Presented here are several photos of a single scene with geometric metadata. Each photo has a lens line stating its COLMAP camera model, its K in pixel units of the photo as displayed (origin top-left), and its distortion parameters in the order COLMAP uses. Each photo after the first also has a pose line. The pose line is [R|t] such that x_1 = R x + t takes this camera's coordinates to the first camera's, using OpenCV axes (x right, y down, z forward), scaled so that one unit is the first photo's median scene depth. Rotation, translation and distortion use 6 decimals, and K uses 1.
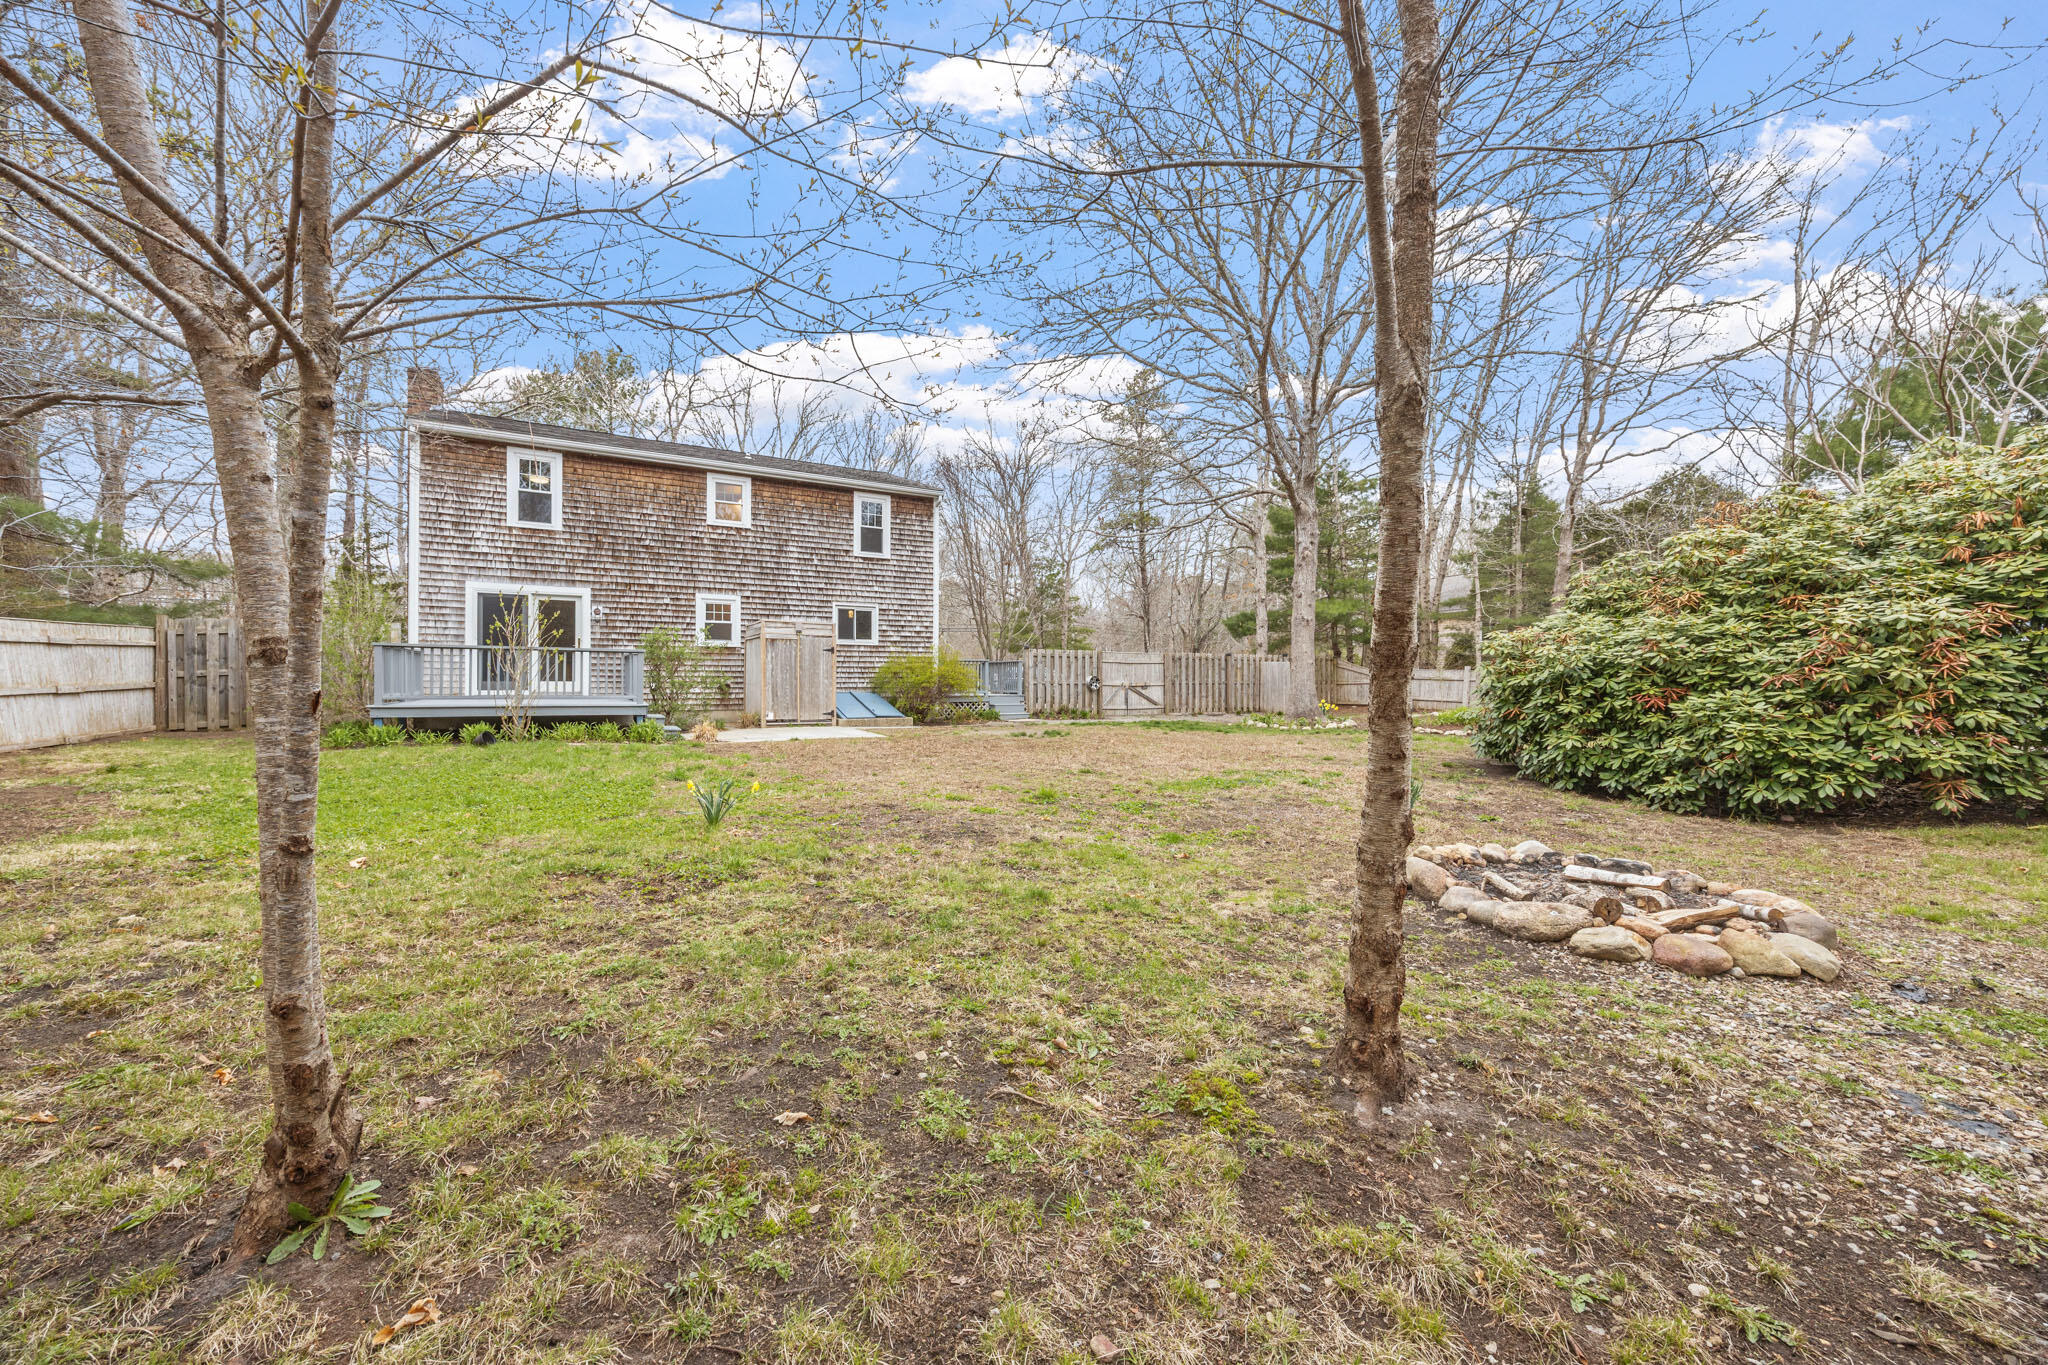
lens RADIAL K [[782.4, 0, 1022.0], [0, 782.4, 685.7], [0, 0, 1]] dist [-0.001304, -0.000845]
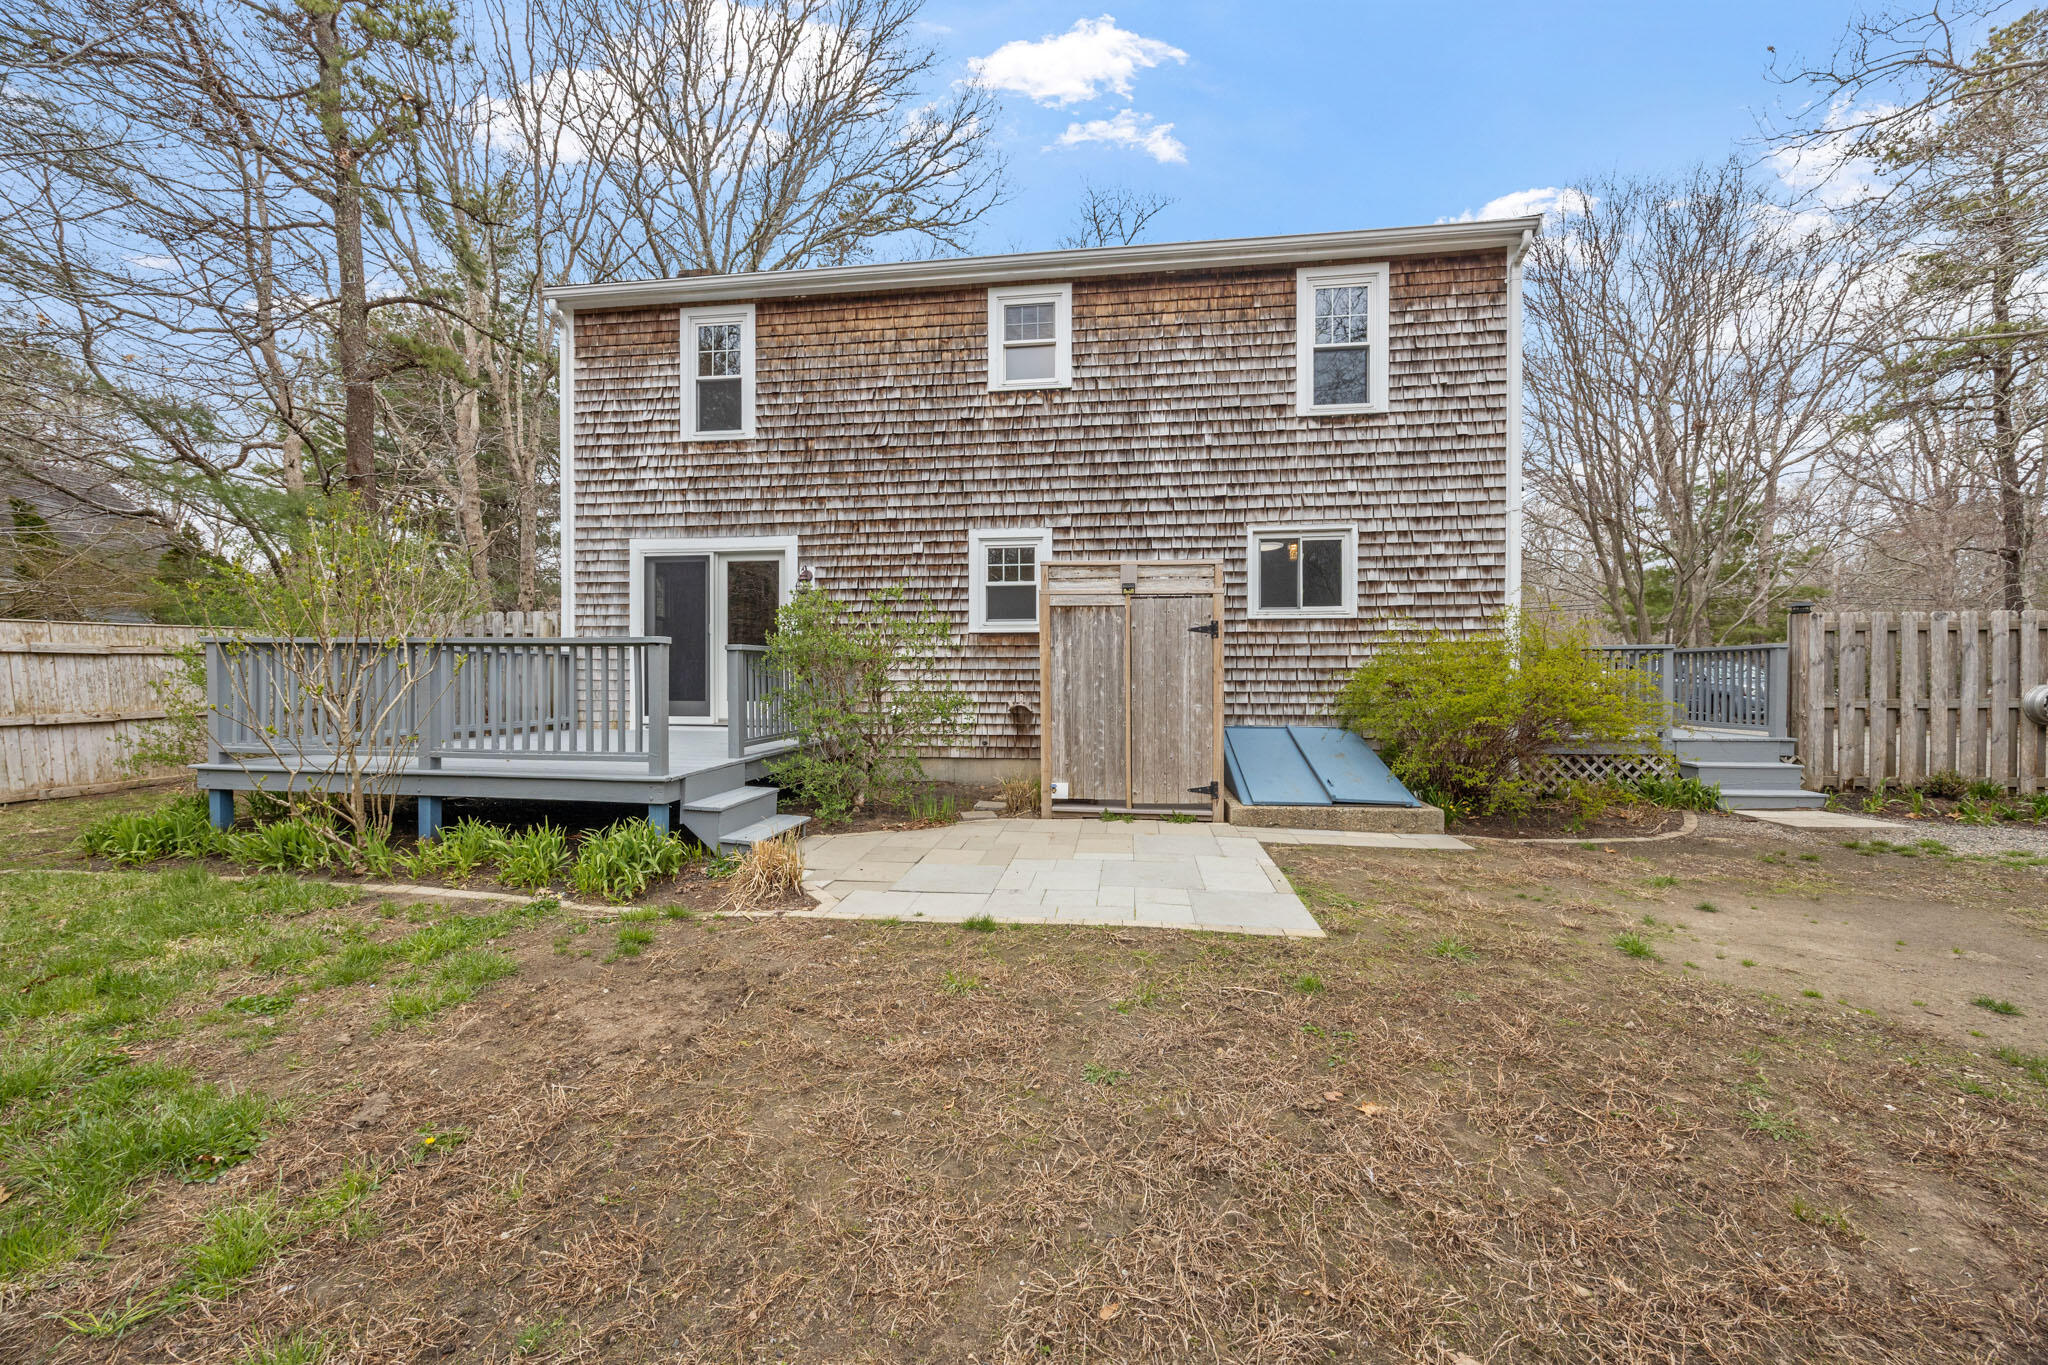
lens RADIAL K [[782.4, 0, 1011.6], [0, 782.4, 687.1], [0, 0, 1]] dist [-0.001304, -0.000845]
pose [[0.793908, 0.006233, -0.608005, -0.080591], [-0.000348, 0.999952, 0.009797, -0.019530], [0.608037, -0.007567, 0.793872, 0.602878]]
